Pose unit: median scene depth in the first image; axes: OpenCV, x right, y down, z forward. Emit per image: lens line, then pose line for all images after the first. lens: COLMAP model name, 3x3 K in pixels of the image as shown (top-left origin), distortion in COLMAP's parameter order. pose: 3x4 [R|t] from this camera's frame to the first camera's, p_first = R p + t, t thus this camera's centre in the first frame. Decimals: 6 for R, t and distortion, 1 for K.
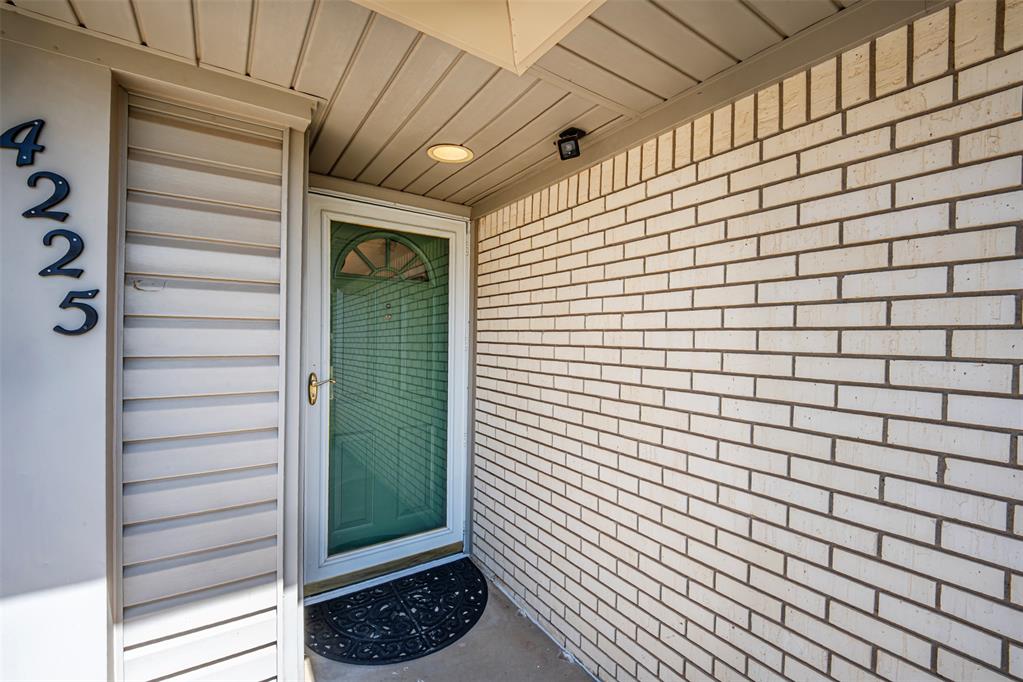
lens RADIAL K [[416.0, 0, 511.5], [0, 416.0, 341.0], [0, 0, 1]] dist [0.017918, -0.022611]
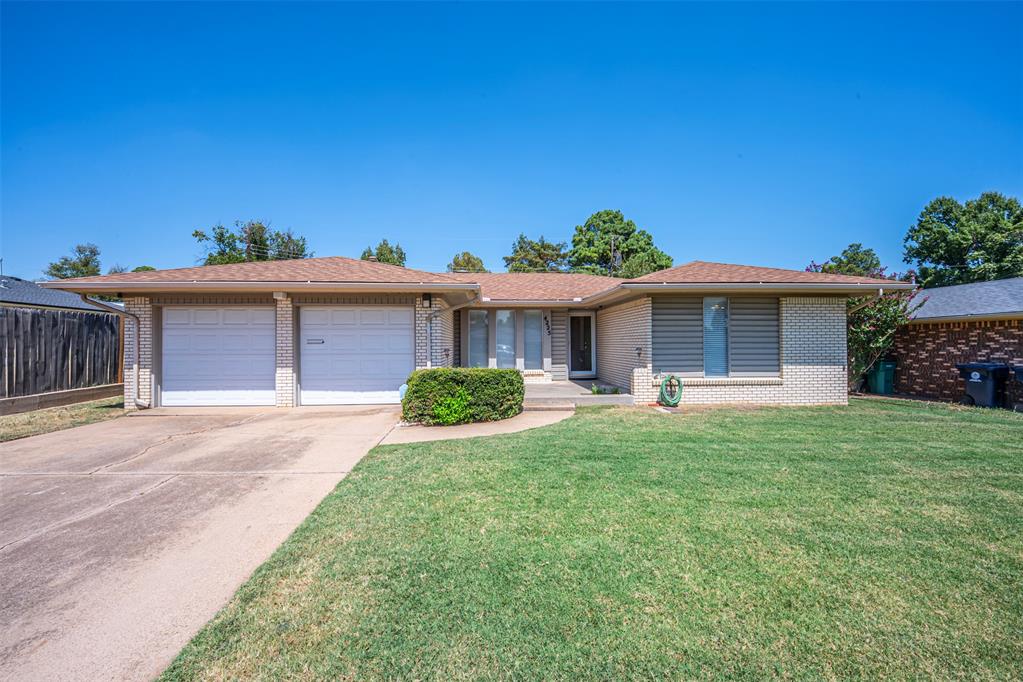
lens RADIAL K [[416.0, 0, 511.5], [0, 416.0, 341.0], [0, 0, 1]] dist [0.017918, -0.022611]
pose [[0.870133, -0.029805, -0.491915, 1.565844], [0.021895, 0.999522, -0.021831, 0.163464], [0.492331, 0.008225, 0.870369, -4.096566]]
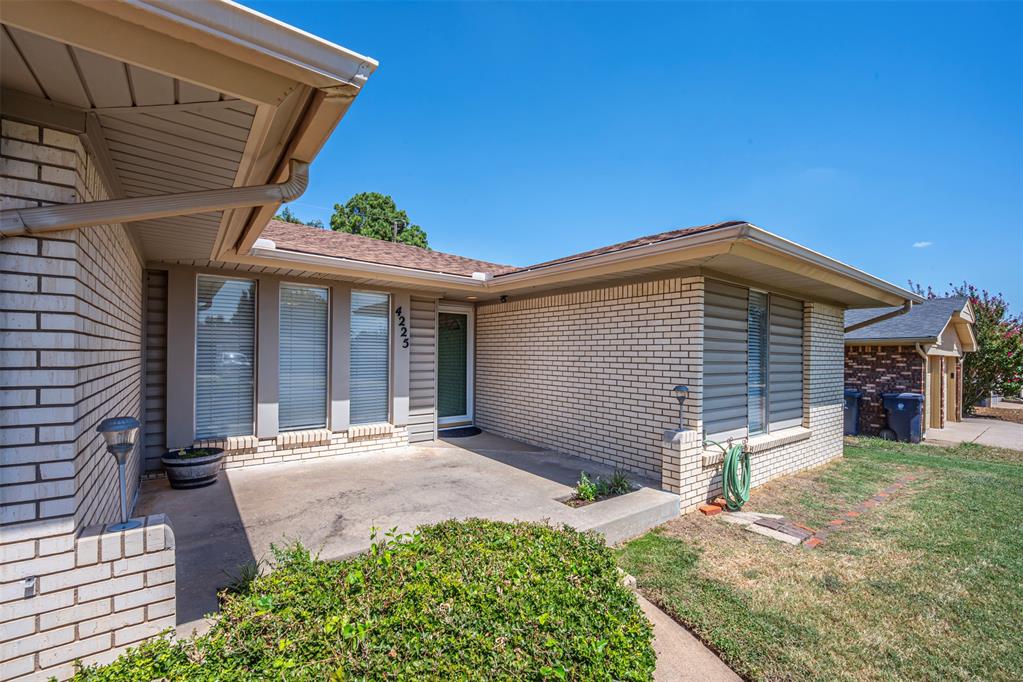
lens RADIAL K [[434.6, 0, 509.9], [0, 434.6, 354.7], [0, 0, 1]] dist [0.000403, -0.000035]
pose [[0.997240, -0.005993, 0.073998, -0.078109], [0.006257, 0.999975, -0.003335, 0.044737], [-0.073976, 0.003788, 0.997253, -2.032779]]
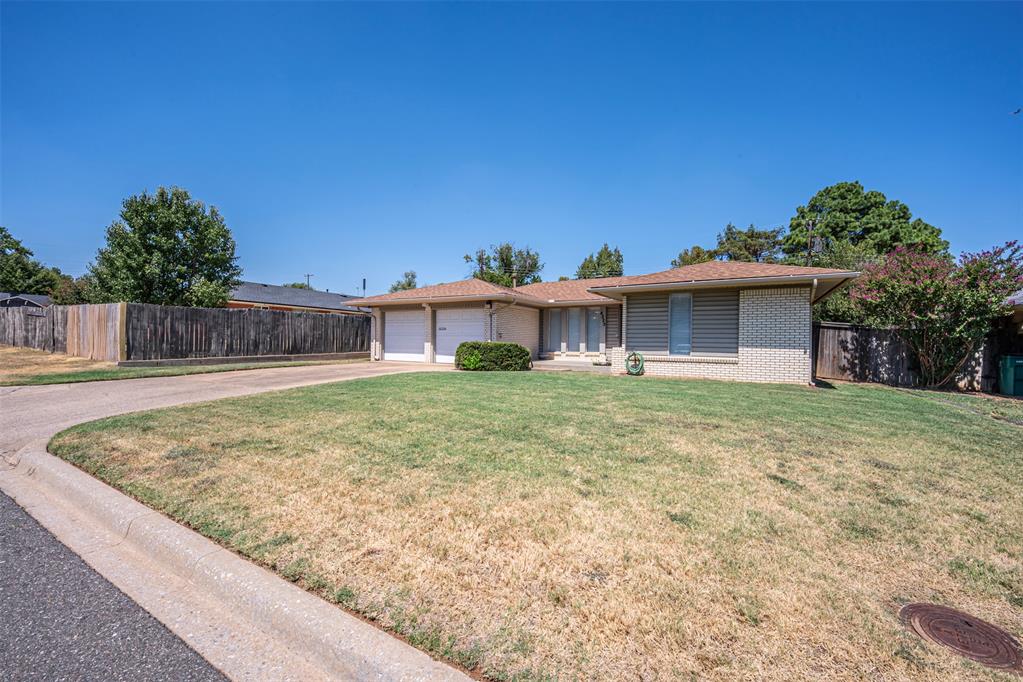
lens RADIAL K [[416.0, 0, 511.5], [0, 416.0, 341.0], [0, 0, 1]] dist [0.017918, -0.022611]
pose [[0.454171, -0.020108, -0.890688, 4.689534], [-0.005471, 0.999663, -0.025358, 0.406688], [0.890898, 0.016390, 0.453908, -3.826009]]
